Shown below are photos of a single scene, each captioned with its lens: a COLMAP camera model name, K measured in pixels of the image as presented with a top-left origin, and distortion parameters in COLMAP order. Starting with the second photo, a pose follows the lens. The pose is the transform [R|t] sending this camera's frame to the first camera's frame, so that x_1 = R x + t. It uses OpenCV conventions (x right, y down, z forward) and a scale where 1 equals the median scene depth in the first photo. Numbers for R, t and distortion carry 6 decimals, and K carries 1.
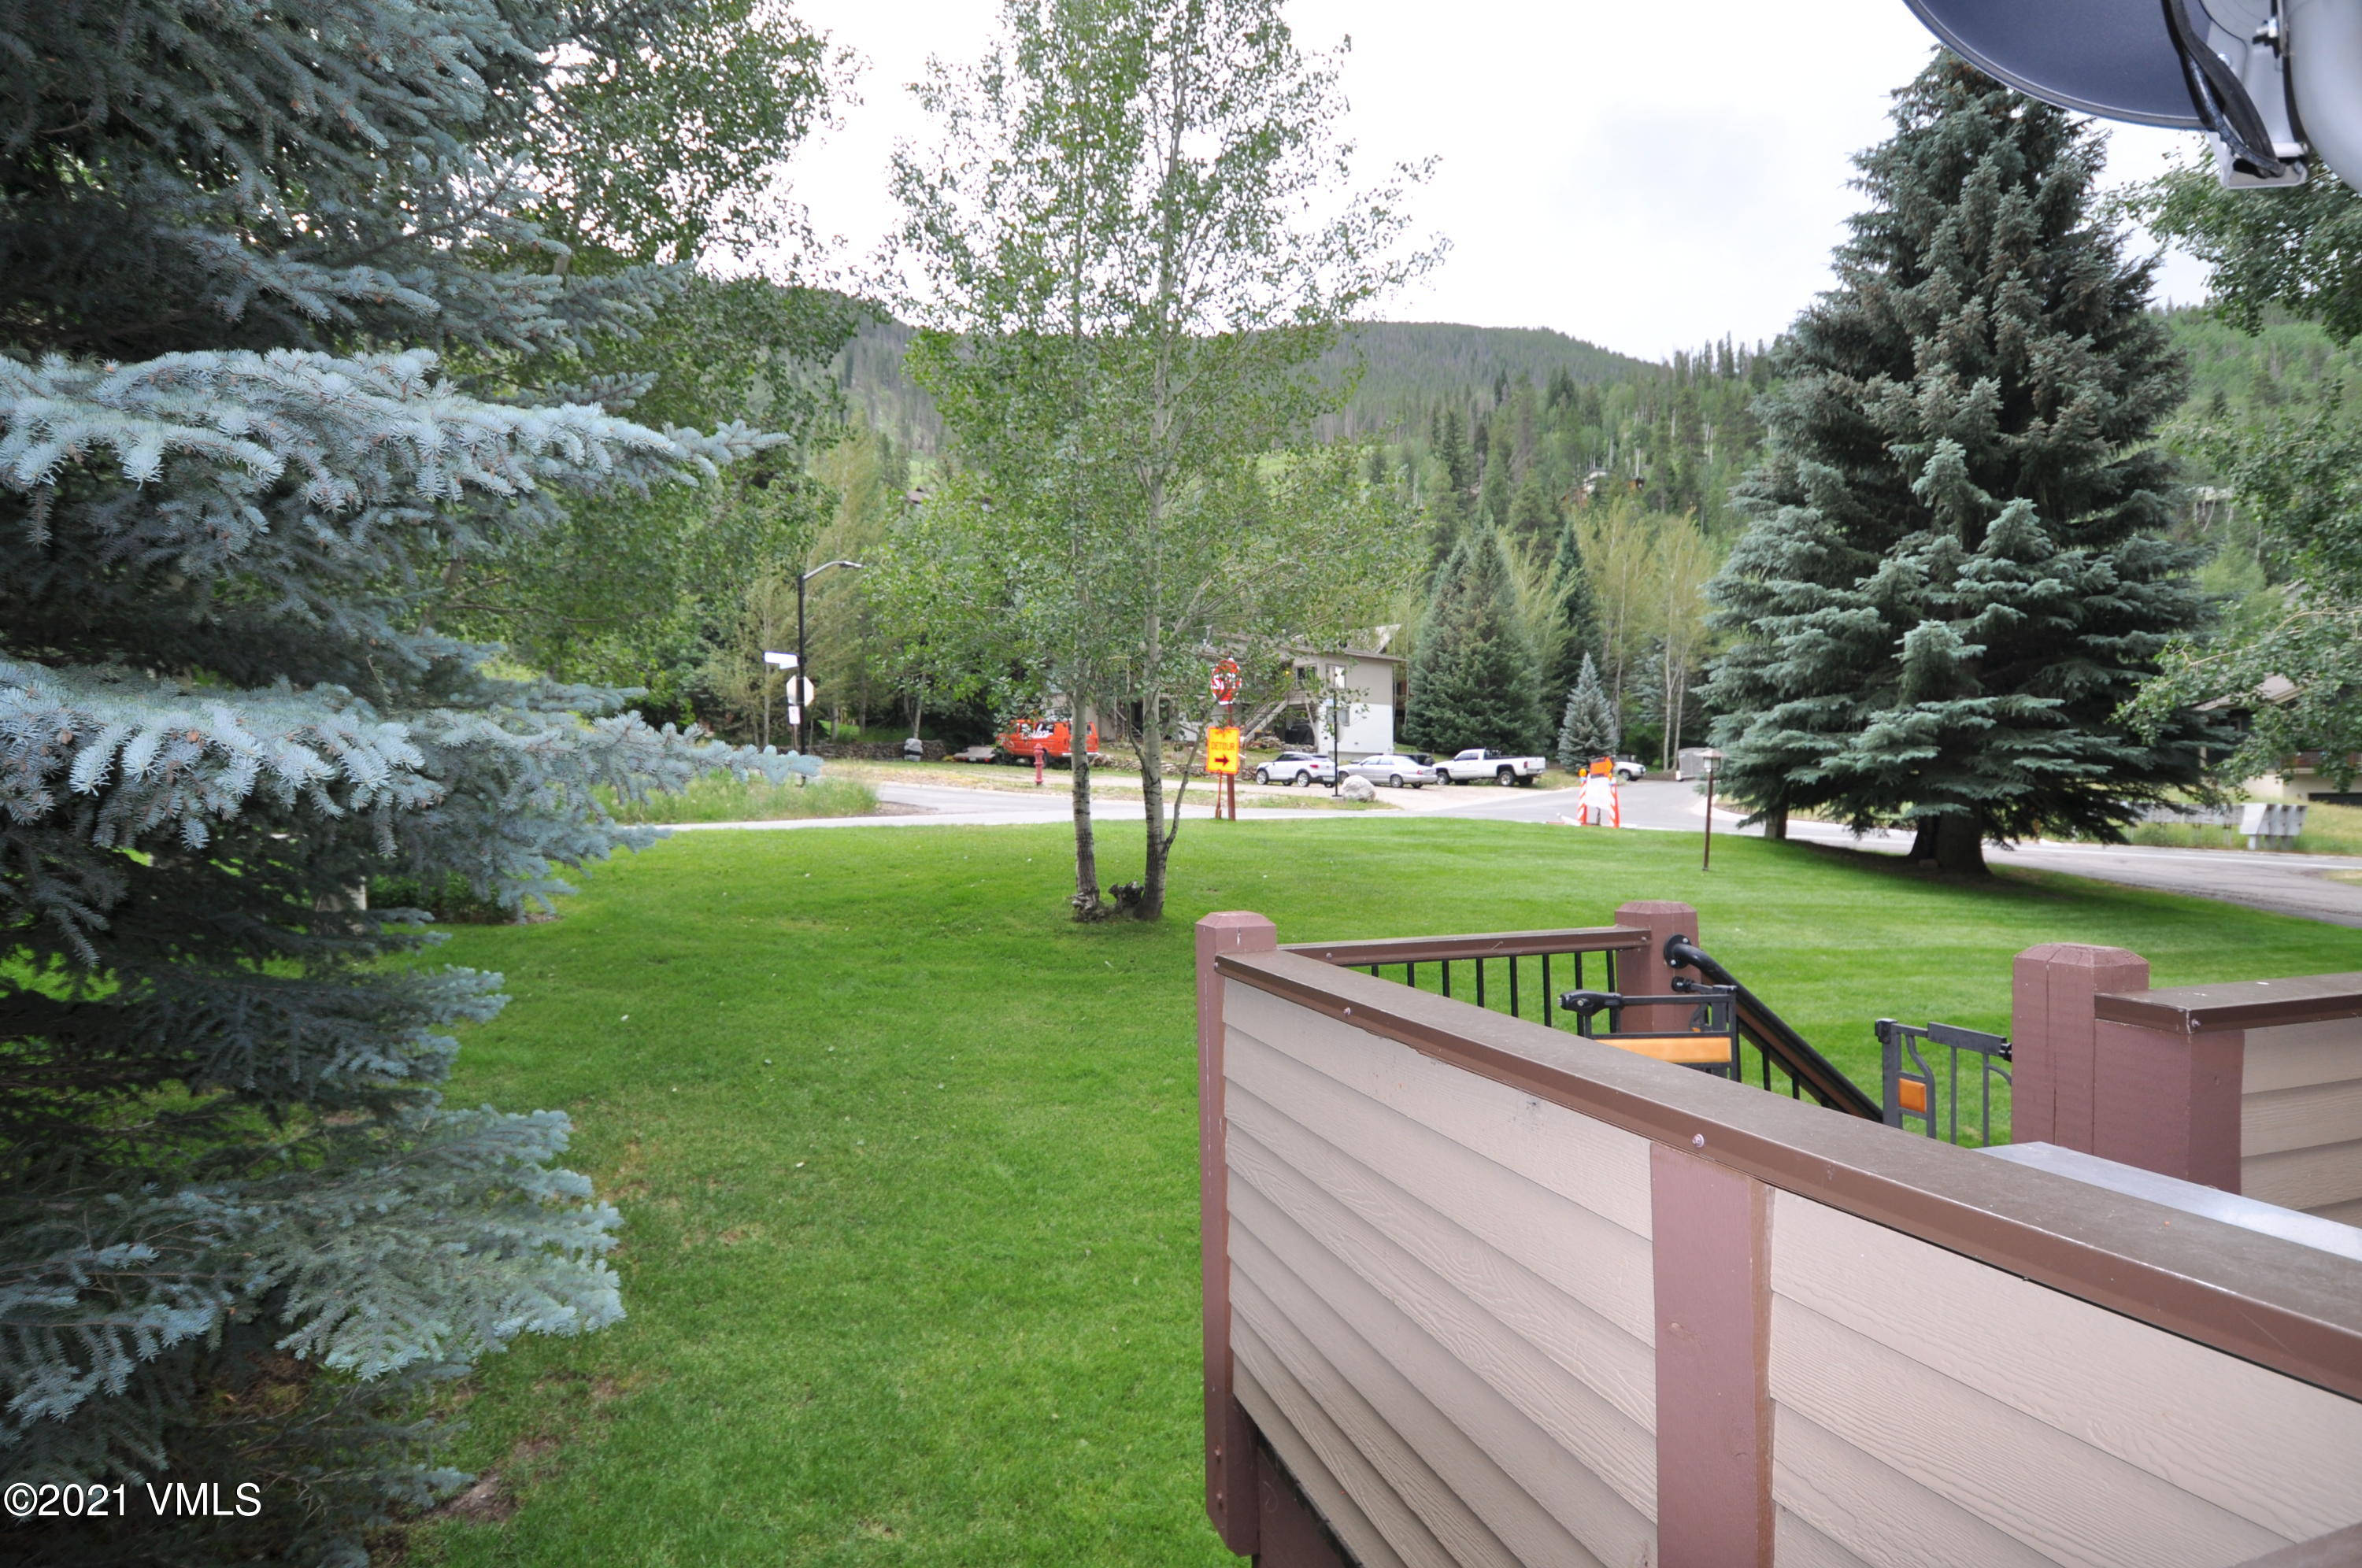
lens RADIAL K [[1213.4, 0, 1145.5], [0, 1213.4, 802.8], [0, 0, 1]] dist [-0.002460, -0.016405]
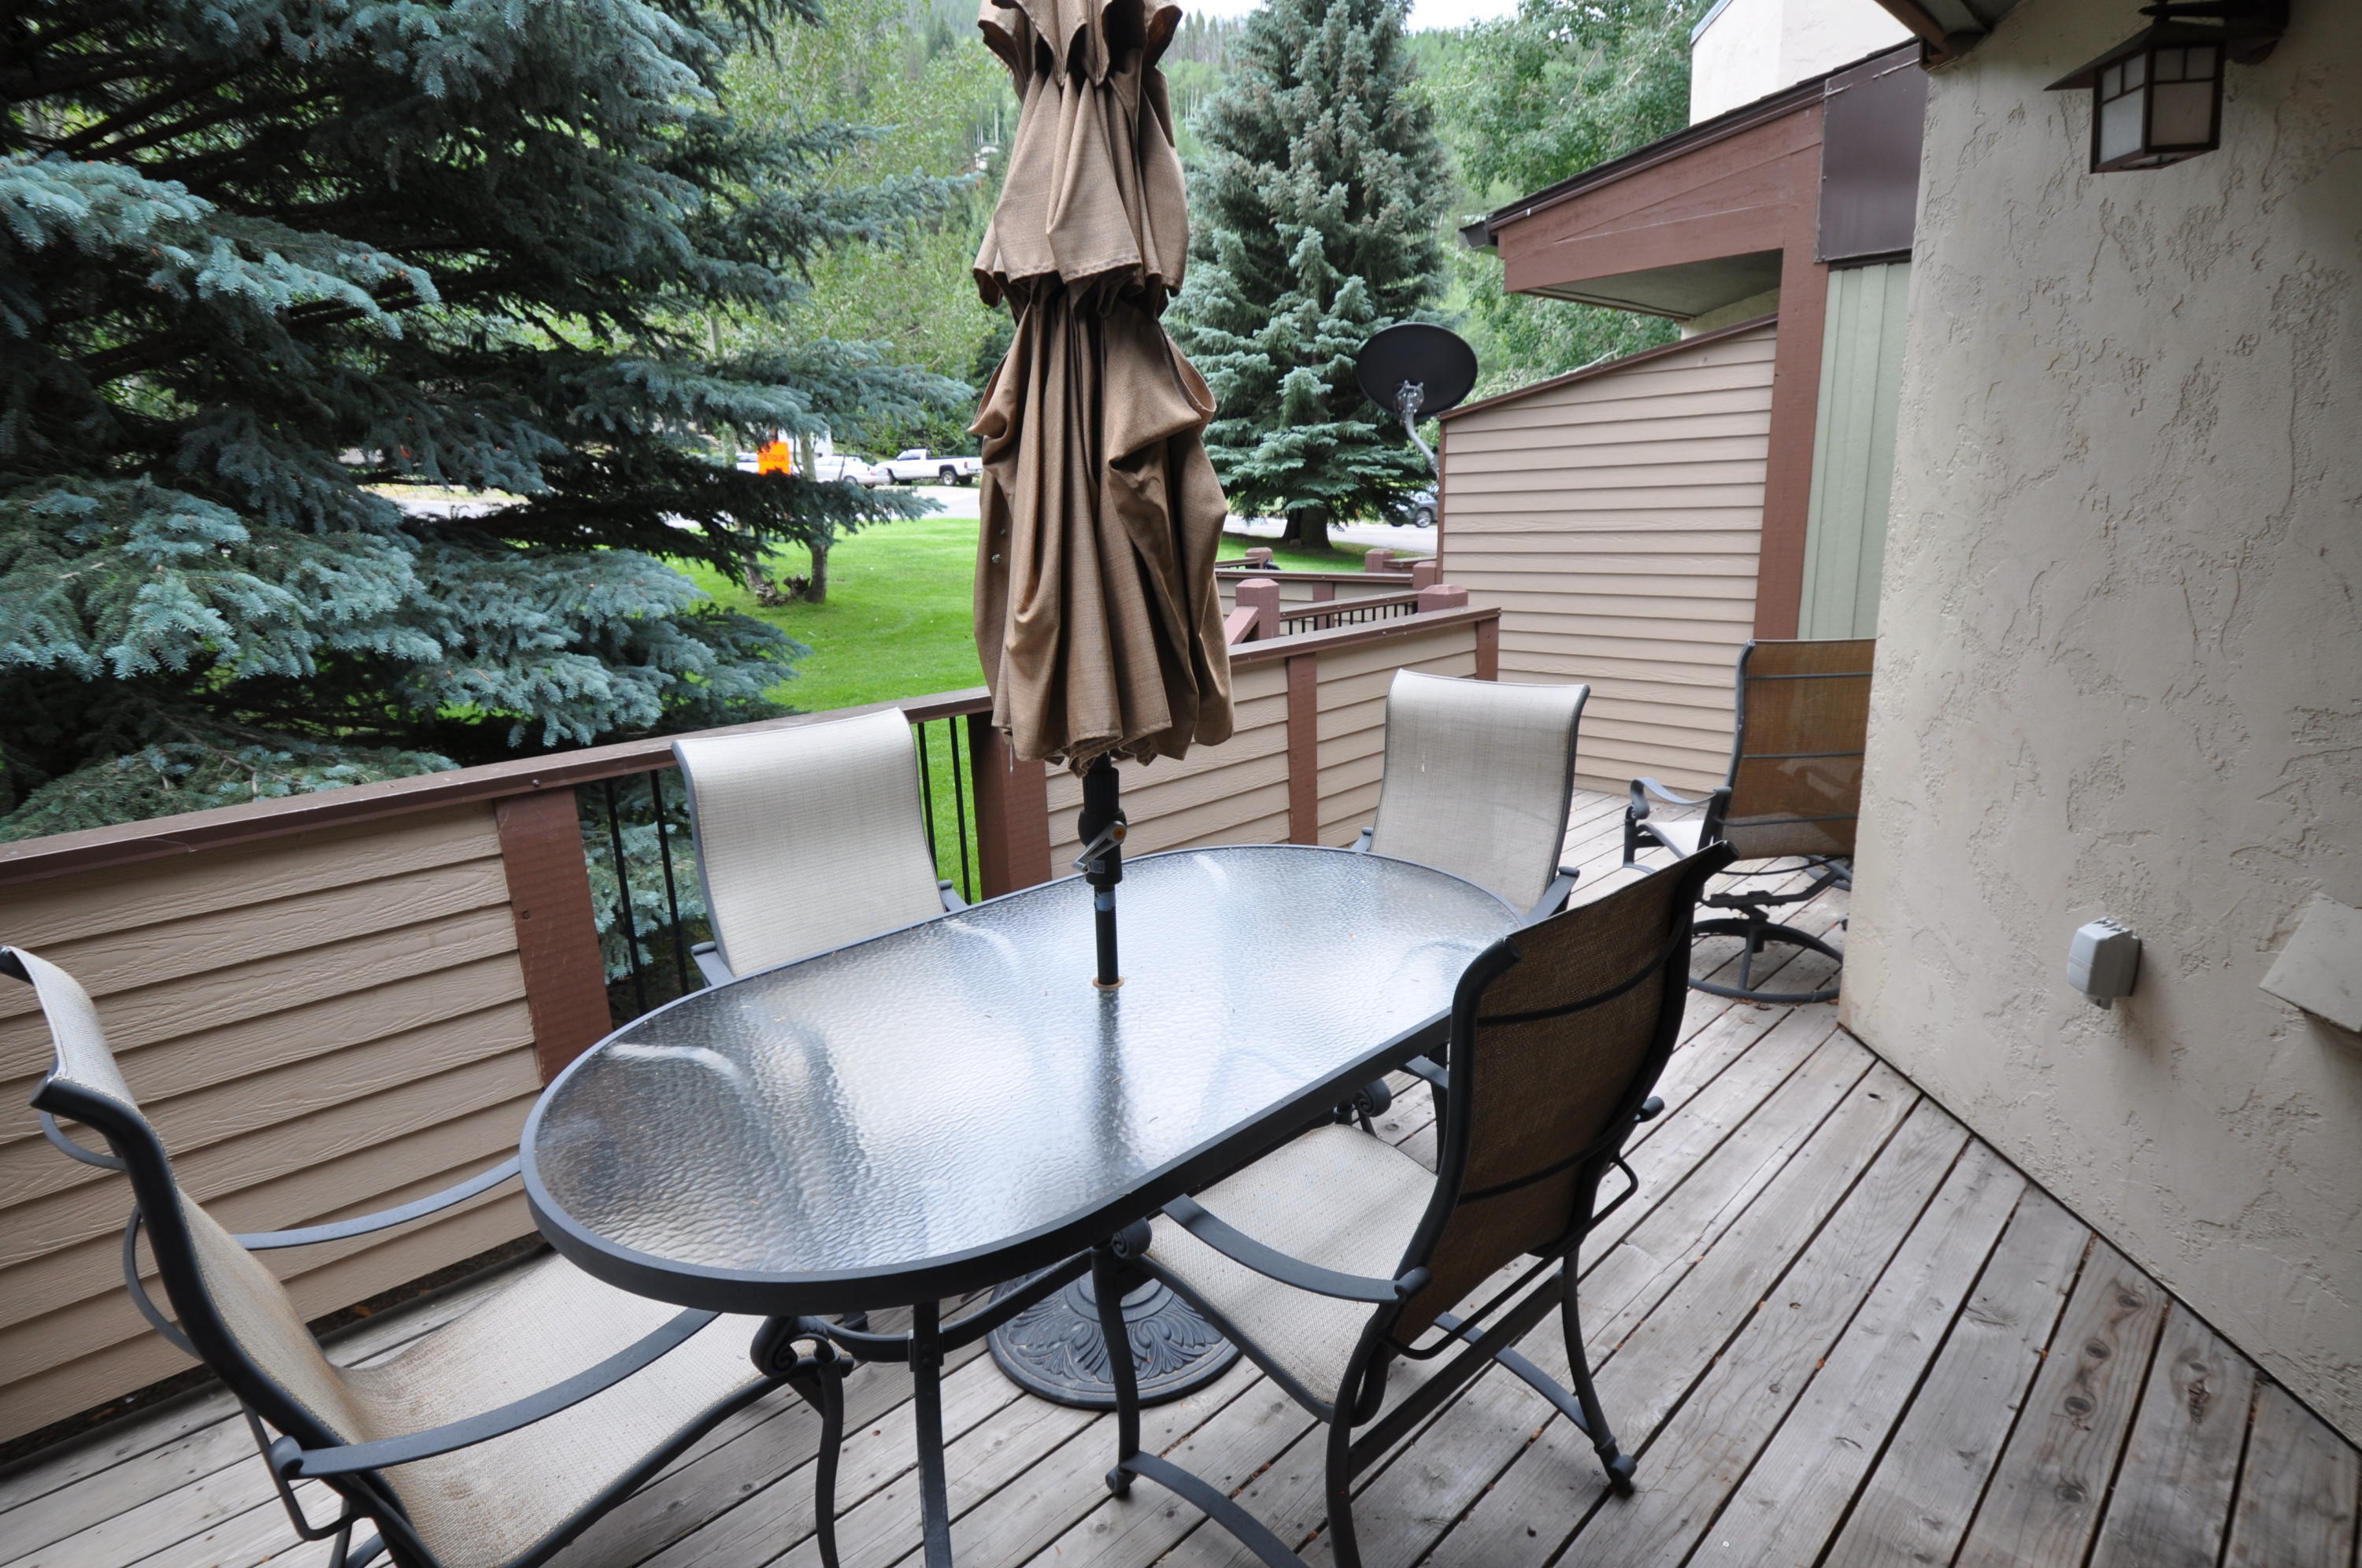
lens RADIAL K [[1213.4, 0, 1185.1], [0, 1213.4, 798.2], [0, 0, 1]] dist [-0.002460, -0.016405]
pose [[0.876933, -0.131964, 0.462141, -0.178412], [0.018299, 0.970036, 0.242271, -0.006639], [-0.480264, -0.203999, 0.853071, -0.231221]]
